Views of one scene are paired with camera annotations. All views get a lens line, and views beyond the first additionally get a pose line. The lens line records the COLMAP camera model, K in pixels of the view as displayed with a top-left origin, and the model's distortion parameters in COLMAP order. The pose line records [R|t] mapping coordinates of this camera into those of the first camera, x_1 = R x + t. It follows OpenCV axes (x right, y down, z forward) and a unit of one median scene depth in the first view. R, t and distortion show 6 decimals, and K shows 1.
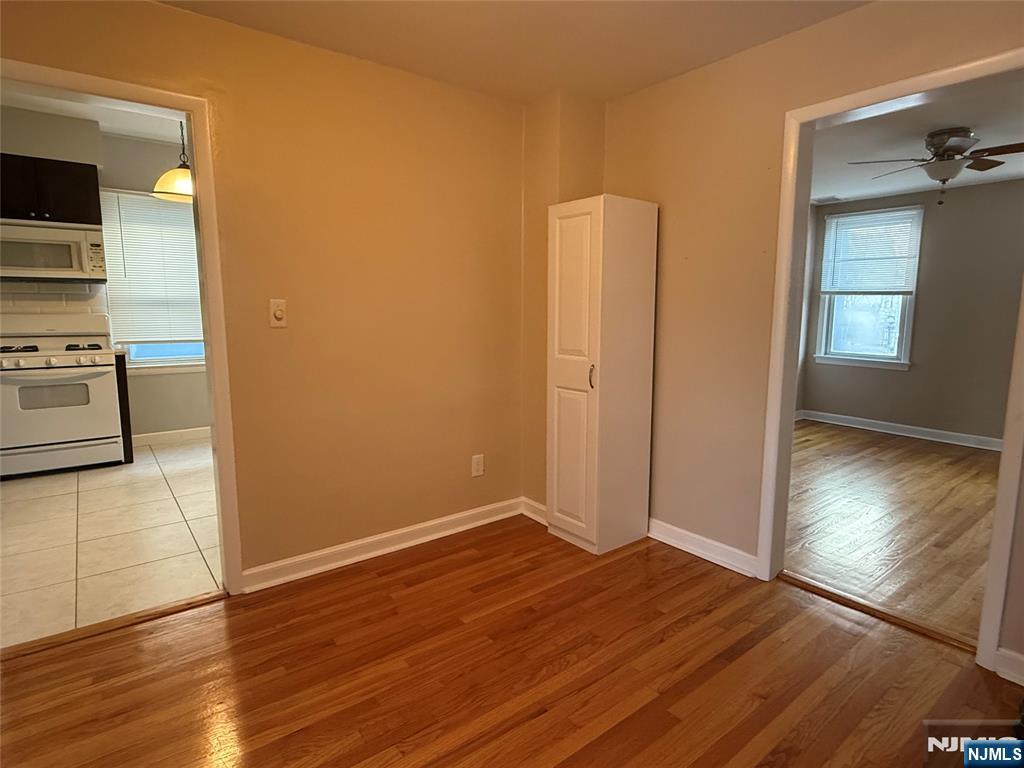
lens RADIAL K [[559.7, 0, 508.0], [0, 559.7, 382.8], [0, 0, 1]] dist [0.005124, 0.000681]
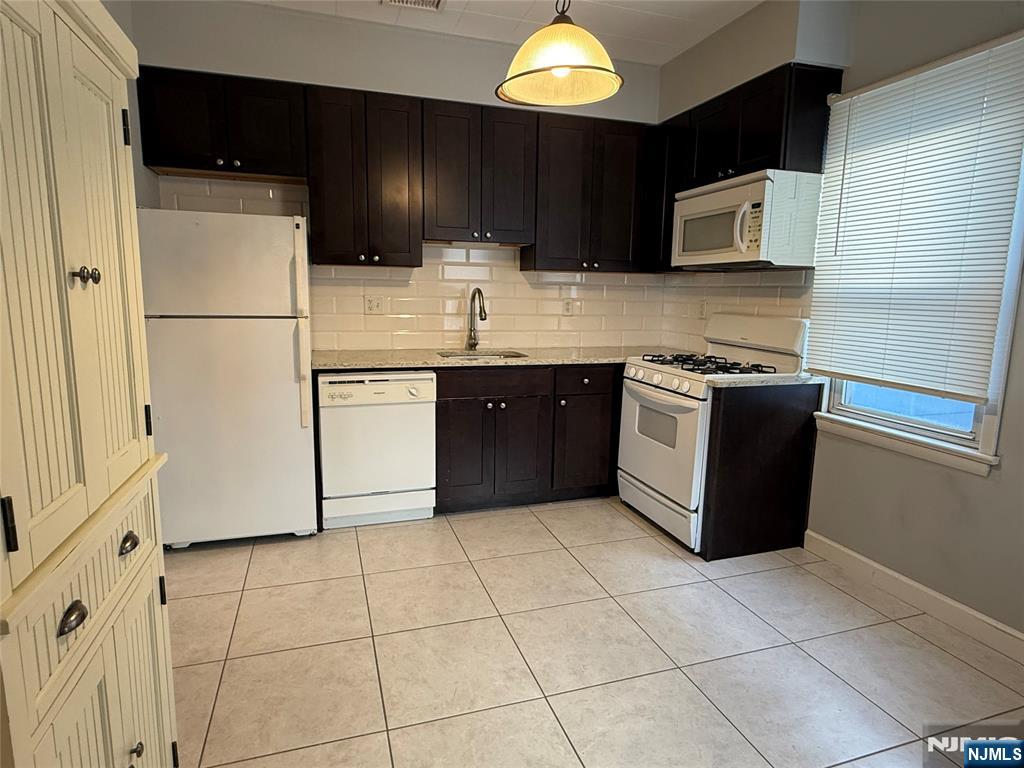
lens RADIAL K [[586.5, 0, 512.6], [0, 586.5, 387.8], [0, 0, 1]] dist [0.002460, 0.002531]
pose [[-0.330169, 0.144613, -0.932778, -0.051957], [-0.145817, 0.968518, 0.201767, -0.250166], [0.932591, 0.202632, -0.298688, 1.711280]]
